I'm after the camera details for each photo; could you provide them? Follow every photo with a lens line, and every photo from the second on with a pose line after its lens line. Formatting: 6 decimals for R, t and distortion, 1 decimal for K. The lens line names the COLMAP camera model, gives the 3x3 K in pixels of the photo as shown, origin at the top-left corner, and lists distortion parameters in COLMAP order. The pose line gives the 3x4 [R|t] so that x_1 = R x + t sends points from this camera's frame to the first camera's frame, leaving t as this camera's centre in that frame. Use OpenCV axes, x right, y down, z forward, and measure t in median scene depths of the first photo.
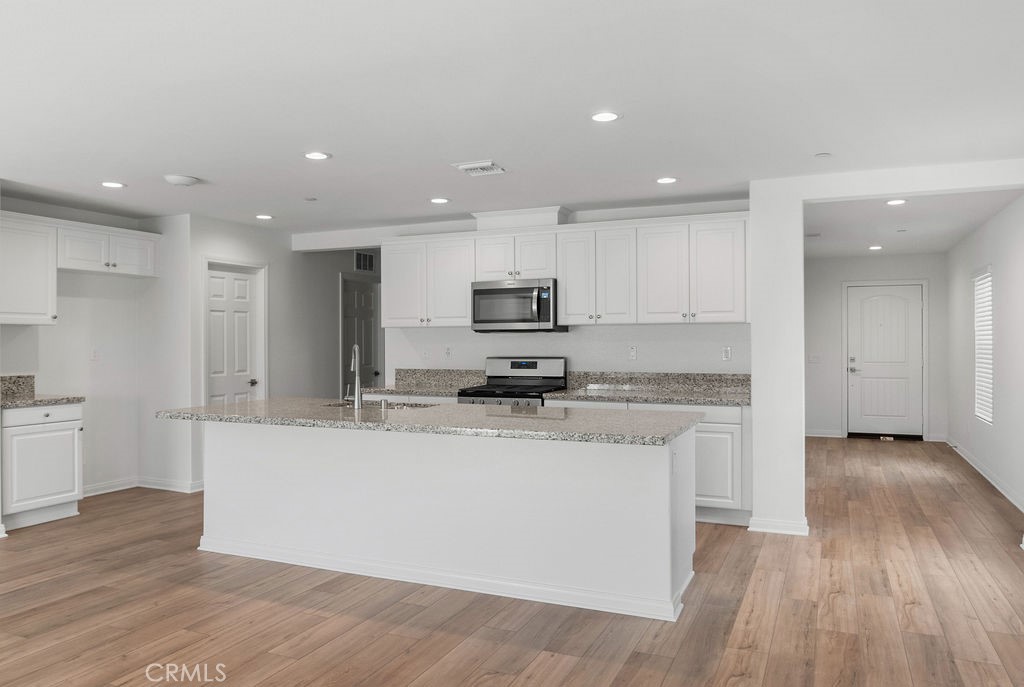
lens RADIAL K [[735.6, 0, 494.0], [0, 735.6, 342.7], [0, 0, 1]] dist [-0.023112, -0.002481]
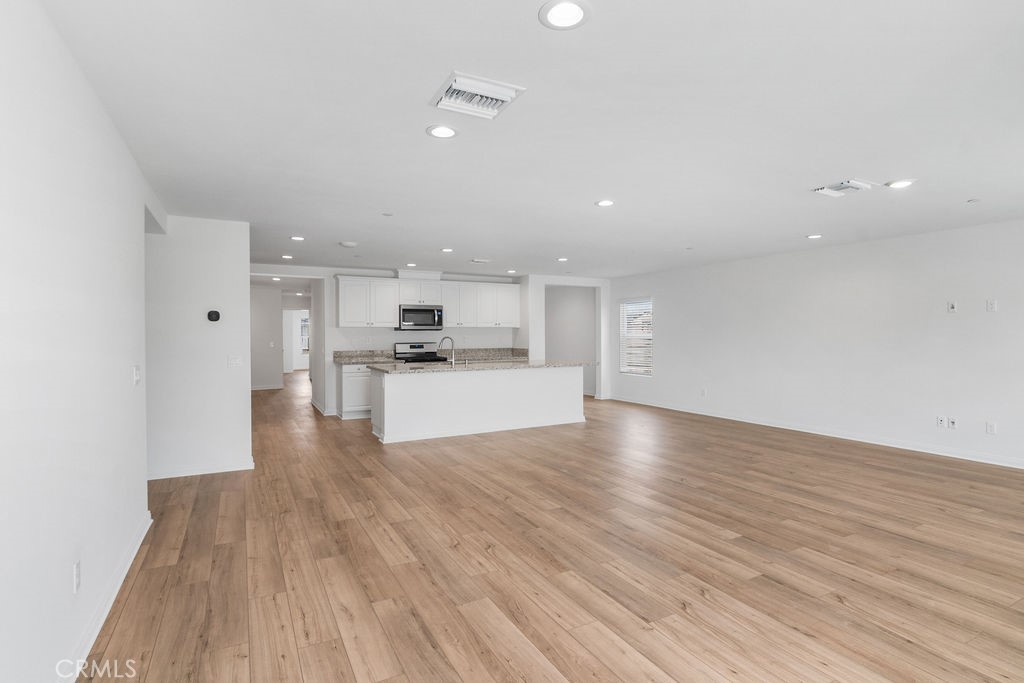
lens RADIAL K [[510.3, 0, 506.9], [0, 510.3, 341.2], [0, 0, 1]] dist [-0.025264, 0.006496]
pose [[0.610425, -0.009335, 0.792019, -0.978494], [0.002282, 0.999947, 0.010026, 0.001782], [-0.792071, -0.004313, 0.610414, -0.054139]]
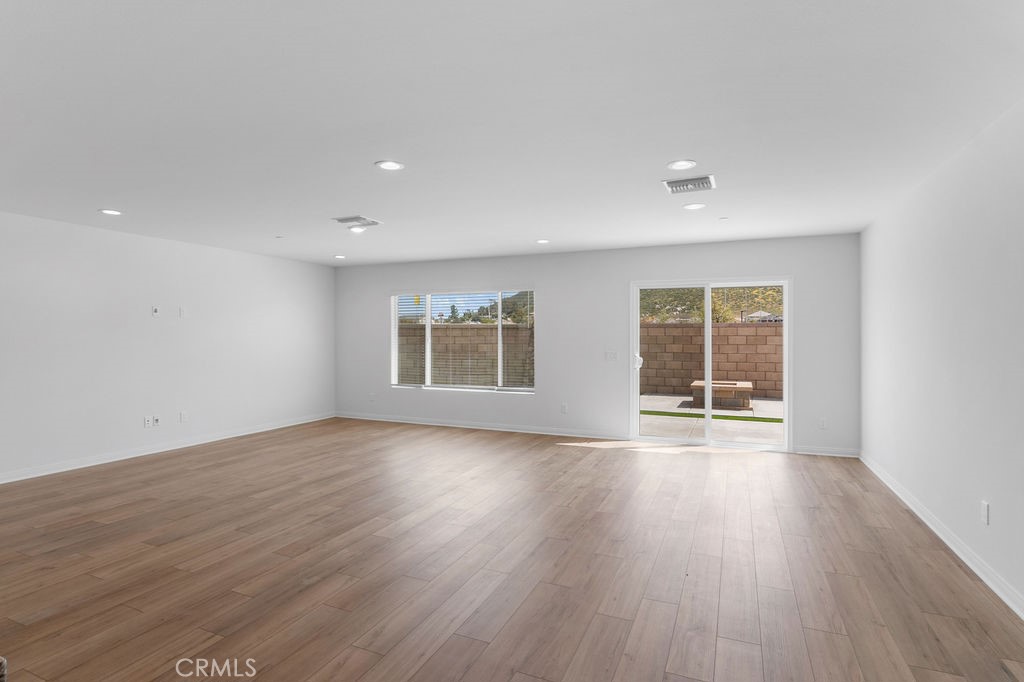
lens RADIAL K [[526.3, 0, 512.0], [0, 526.3, 341.0], [0, 0, 1]] dist [-0.022963, -0.000389]
pose [[-0.999585, 0.004408, -0.028469, -0.445603], [0.004110, 0.999936, 0.010519, 0.000008], [0.028513, 0.010397, -0.999539, 0.837190]]
